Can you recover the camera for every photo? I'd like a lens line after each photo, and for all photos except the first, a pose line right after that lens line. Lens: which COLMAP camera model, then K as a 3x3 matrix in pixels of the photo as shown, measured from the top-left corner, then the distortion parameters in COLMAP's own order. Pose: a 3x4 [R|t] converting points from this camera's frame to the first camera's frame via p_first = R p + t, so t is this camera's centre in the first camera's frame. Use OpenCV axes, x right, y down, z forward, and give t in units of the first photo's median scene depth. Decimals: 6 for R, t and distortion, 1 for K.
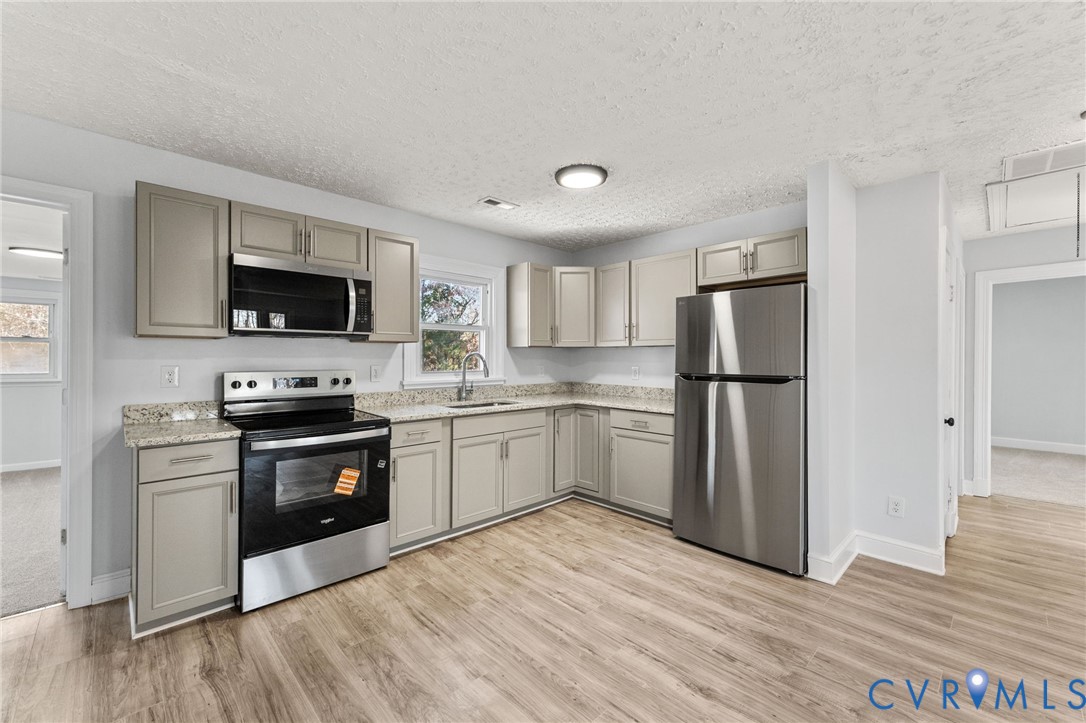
lens RADIAL K [[449.5, 0, 539.4], [0, 449.5, 354.8], [0, 0, 1]] dist [-0.000366, -0.000294]
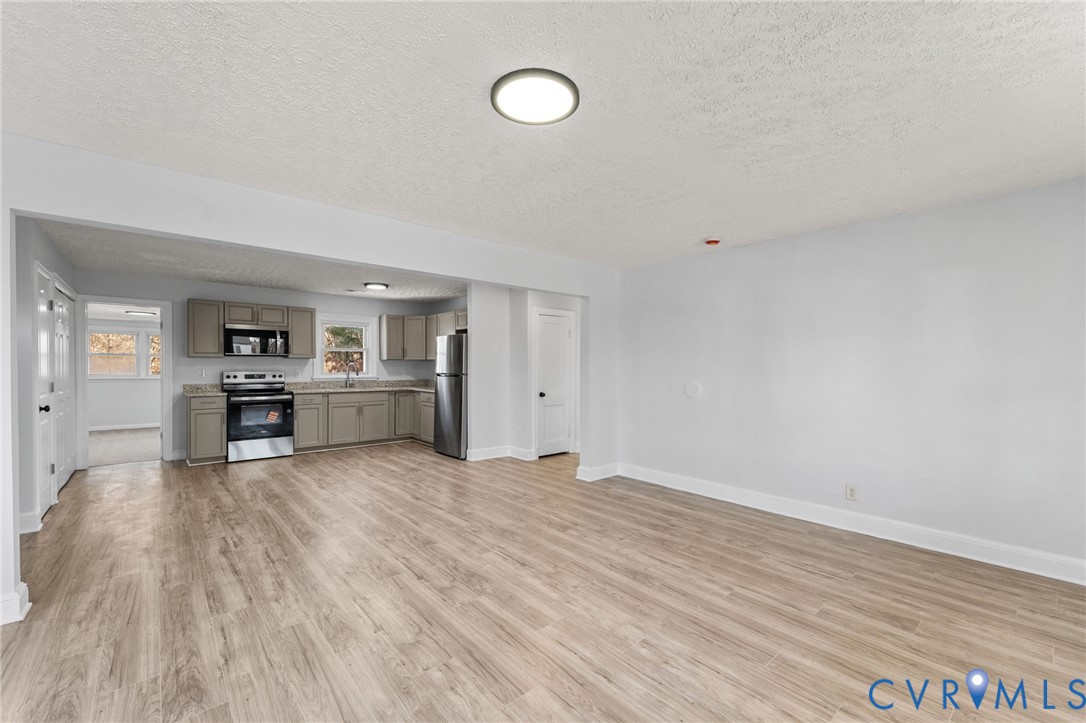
lens RADIAL K [[449.5, 0, 542.6], [0, 449.5, 375.8], [0, 0, 1]] dist [-0.000366, -0.000294]
pose [[0.997682, 0.003064, -0.067985, 0.869763], [-0.000974, 0.999526, 0.030762, -0.010583], [0.068047, -0.030624, 0.997212, -0.957272]]
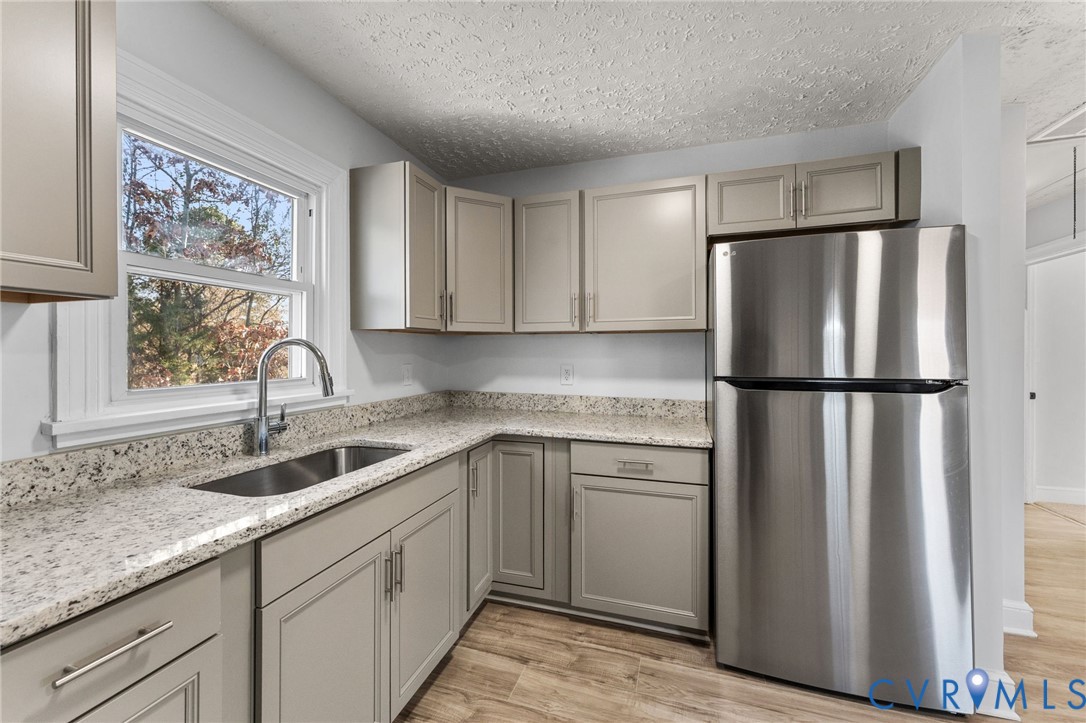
lens RADIAL K [[449.5, 0, 543.2], [0, 449.5, 352.9], [0, 0, 1]] dist [-0.000366, -0.000294]
pose [[0.881751, -0.002244, 0.471709, -0.147012], [-0.001175, 0.999975, 0.006955, 0.006584], [-0.471713, -0.006687, 0.881727, 0.557292]]
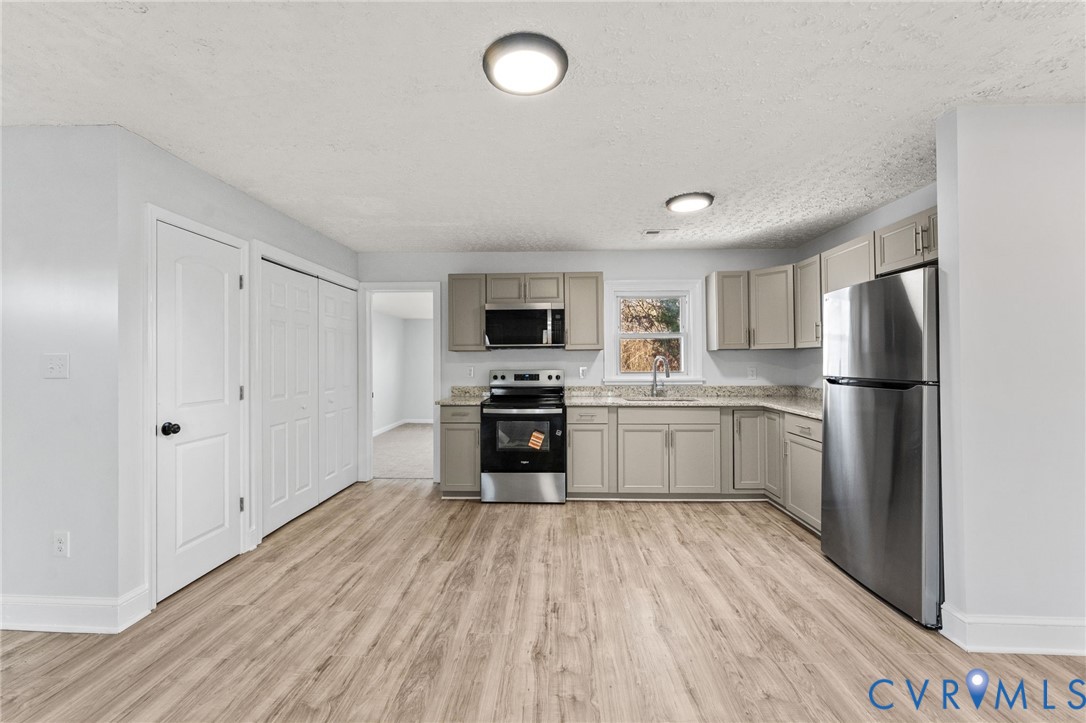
lens RADIAL K [[449.5, 0, 536.0], [0, 449.5, 353.1], [0, 0, 1]] dist [-0.000366, -0.000294]
pose [[0.682633, -0.019645, -0.730497, 0.533066], [0.012169, 0.999806, -0.015515, 0.000566], [0.730660, 0.001702, 0.682740, -0.054883]]
